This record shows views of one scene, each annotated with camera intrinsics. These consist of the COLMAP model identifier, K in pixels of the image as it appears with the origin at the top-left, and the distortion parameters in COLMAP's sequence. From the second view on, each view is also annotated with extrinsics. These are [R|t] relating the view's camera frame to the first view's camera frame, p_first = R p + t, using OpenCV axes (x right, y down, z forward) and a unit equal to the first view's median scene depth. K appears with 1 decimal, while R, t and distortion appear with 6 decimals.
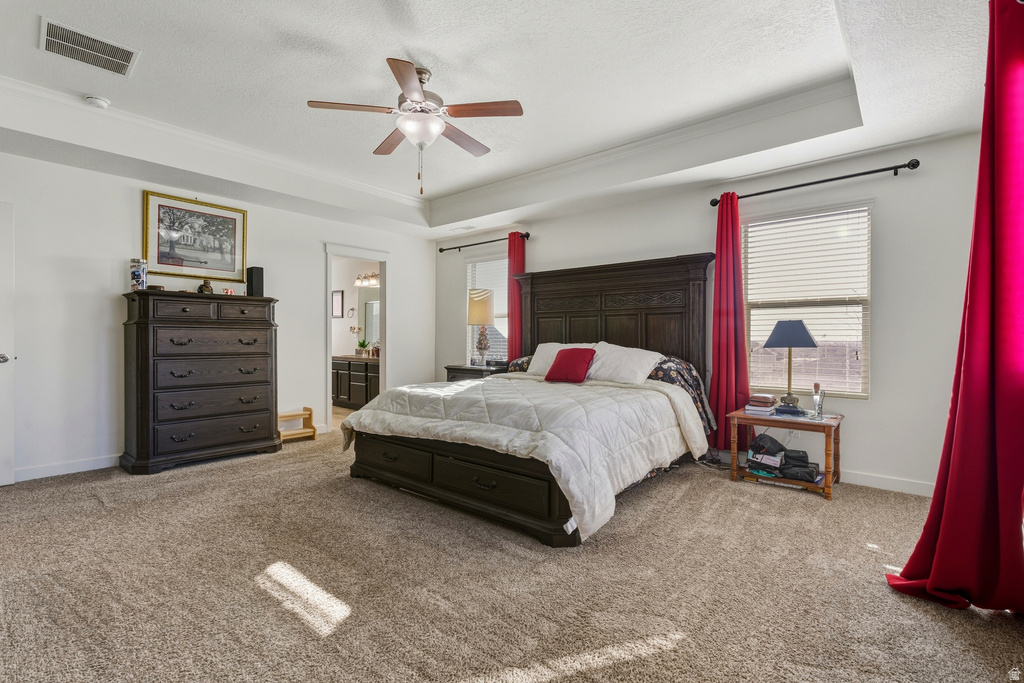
lens RADIAL K [[464.6, 0, 512.0], [0, 464.6, 341.5], [0, 0, 1]] dist [-0.002471, 0.000387]
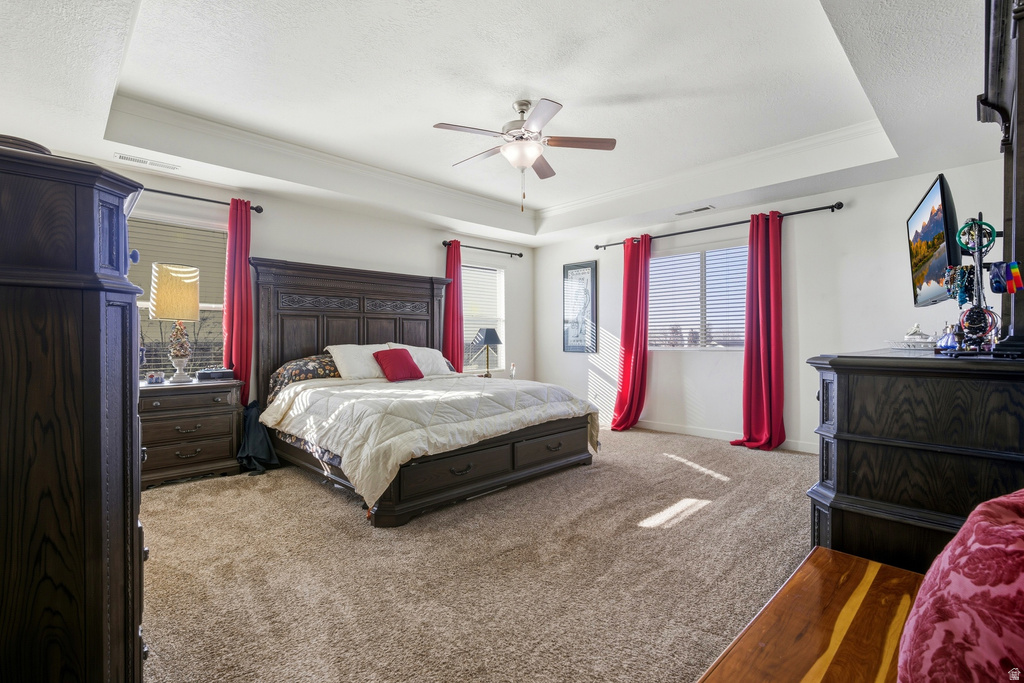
lens RADIAL K [[464.6, 0, 512.0], [0, 464.6, 341.5], [0, 0, 1]] dist [-0.002471, 0.000387]
pose [[0.092631, -0.008402, 0.995665, -0.997591], [0.005490, 0.999954, 0.007927, -0.010229], [-0.995685, 0.004732, 0.092673, 0.696244]]
